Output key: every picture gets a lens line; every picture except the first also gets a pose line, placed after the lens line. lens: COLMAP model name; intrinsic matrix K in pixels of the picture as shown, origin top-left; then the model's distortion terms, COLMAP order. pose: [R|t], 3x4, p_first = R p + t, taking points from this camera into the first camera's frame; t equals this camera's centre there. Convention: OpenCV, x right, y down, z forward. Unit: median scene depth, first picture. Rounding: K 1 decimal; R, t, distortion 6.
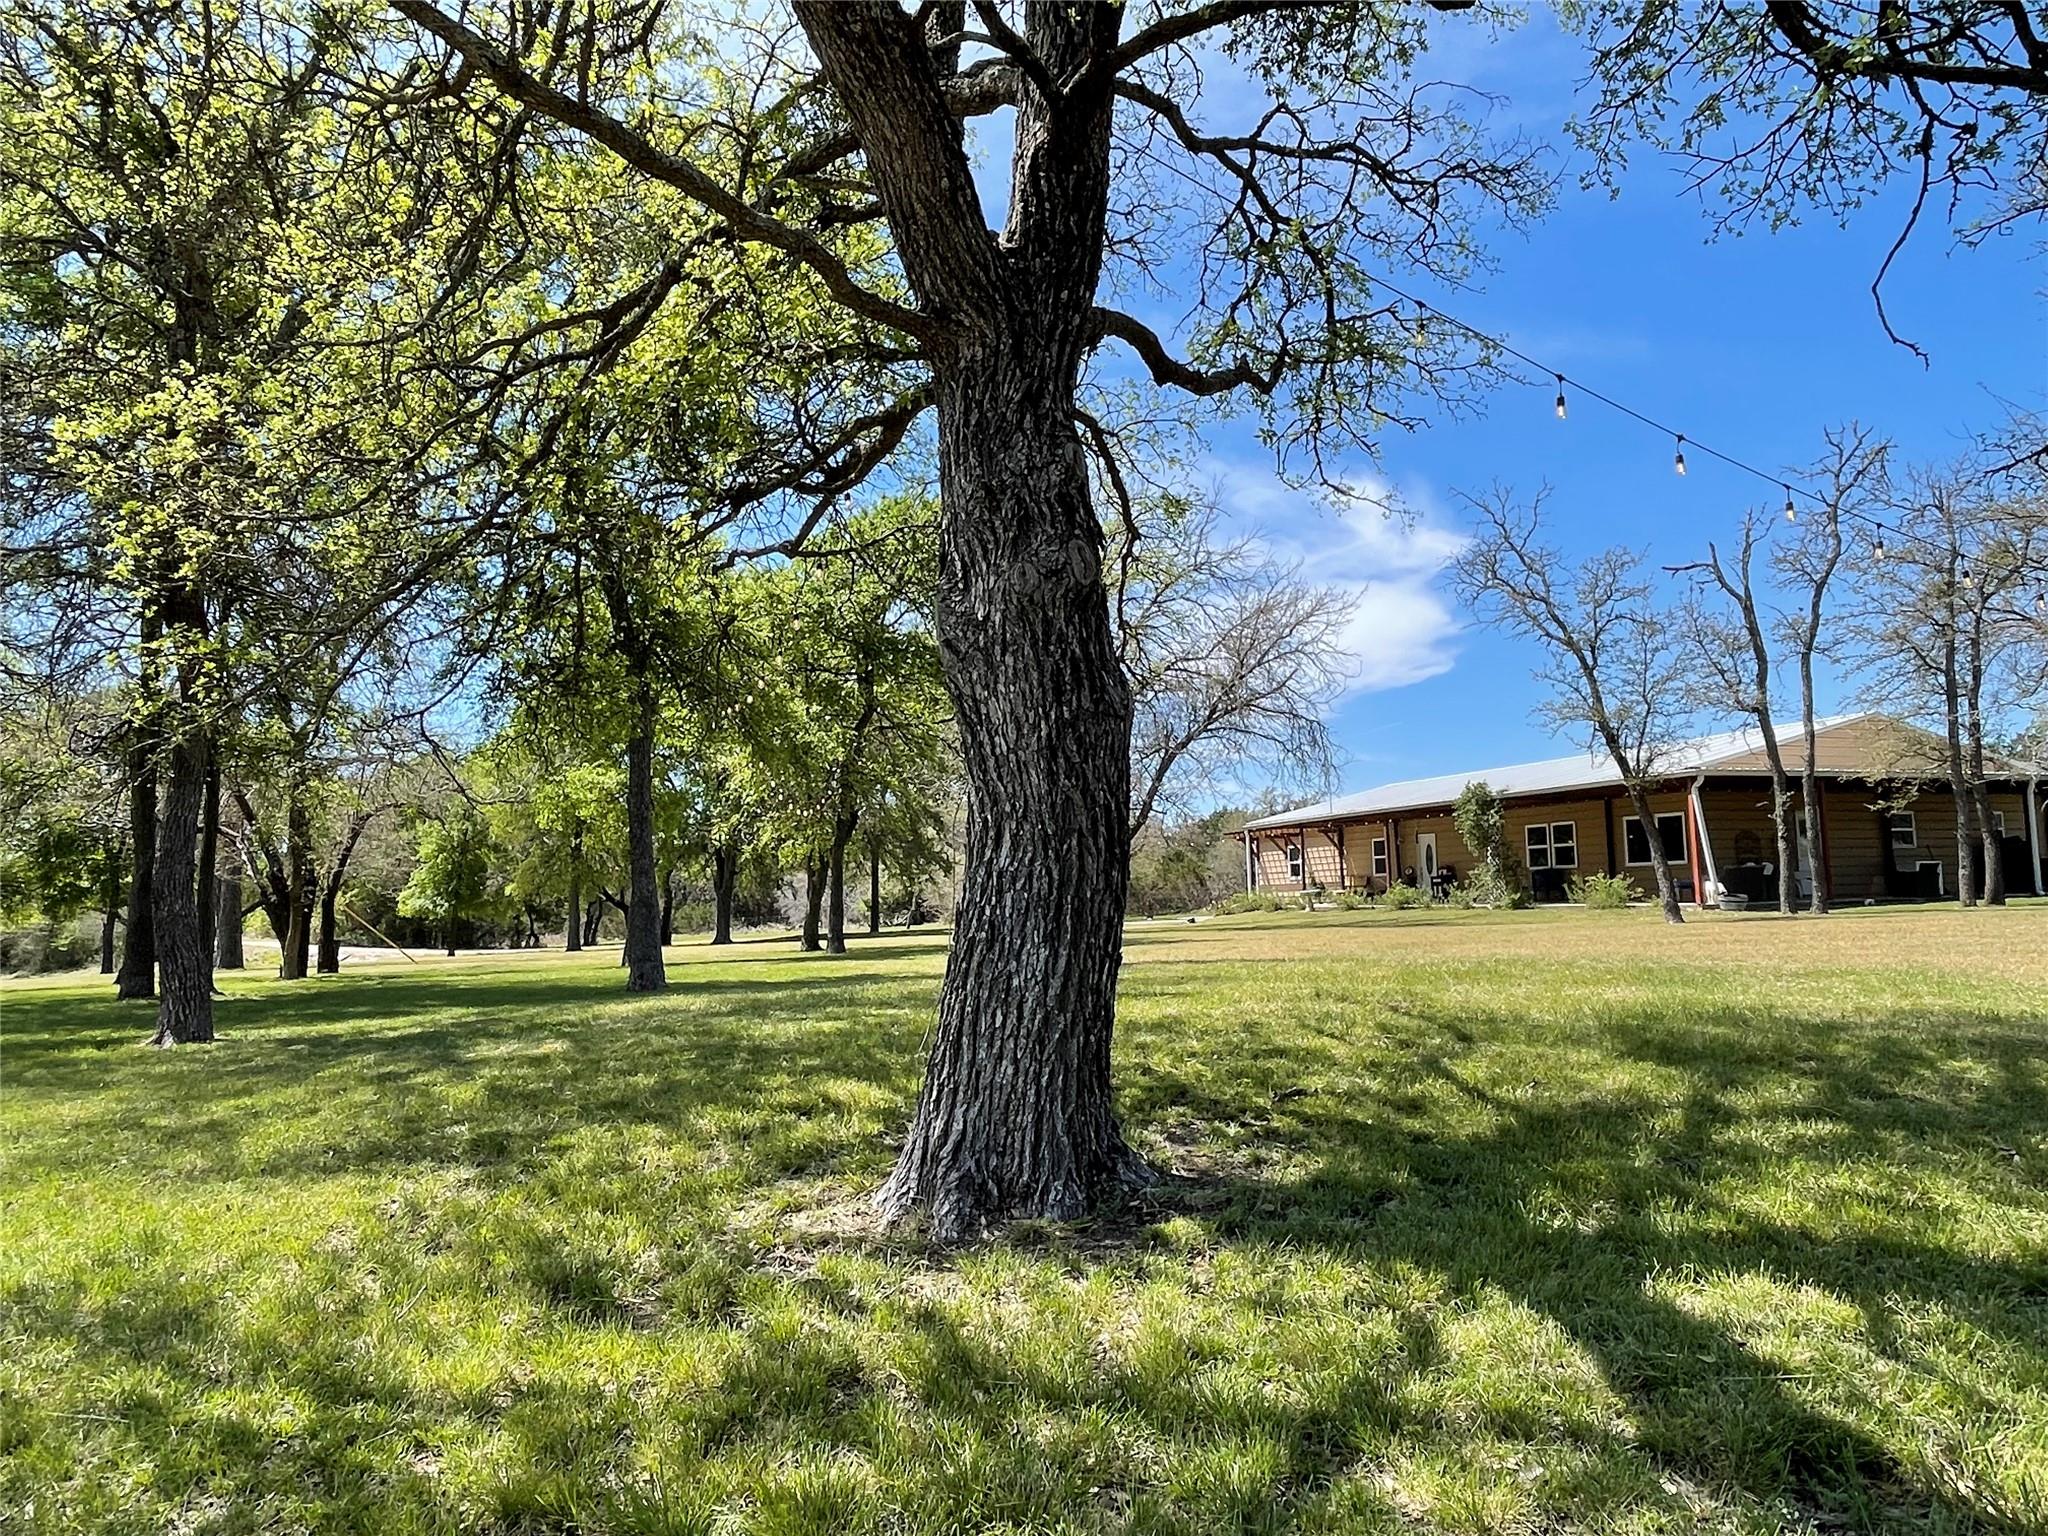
lens RADIAL K [[1343.1, 0, 1024.0], [0, 1343.1, 768.0], [0, 0, 1]] dist [0.000419, -0.000333]
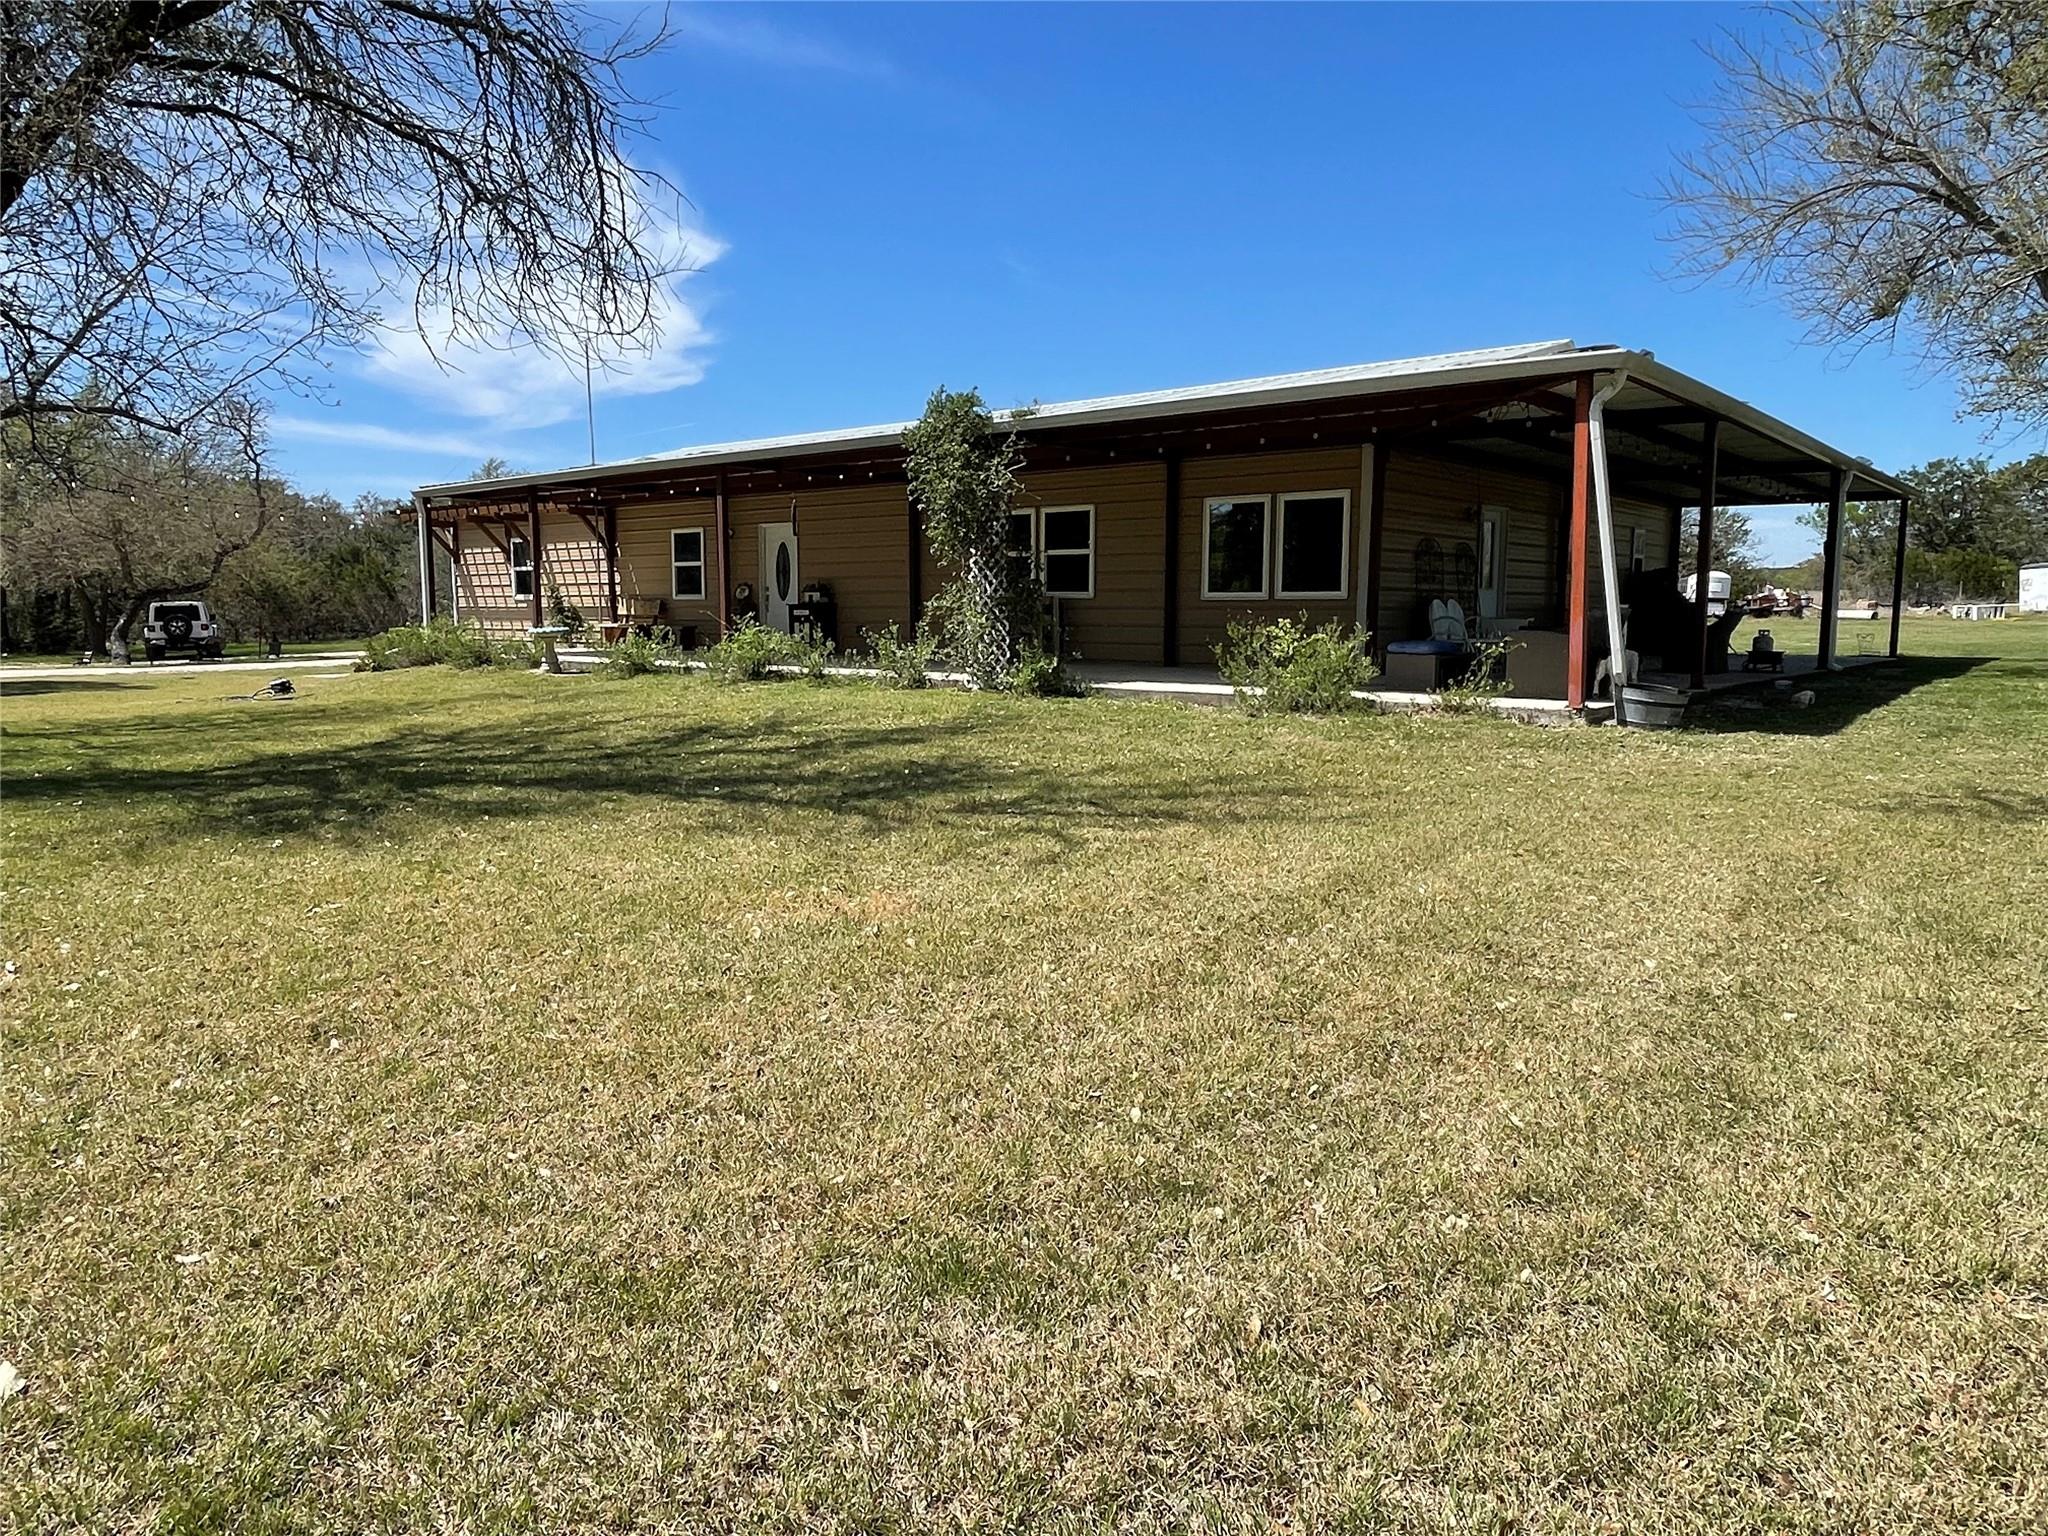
lens RADIAL K [[1343.1, 0, 1024.0], [0, 1343.1, 768.0], [0, 0, 1]] dist [0.000419, -0.000333]
pose [[0.855060, -0.038767, 0.517079, 0.106844], [-0.071092, 0.979020, 0.190961, 0.036519], [-0.513633, -0.200043, 0.834364, 0.500207]]
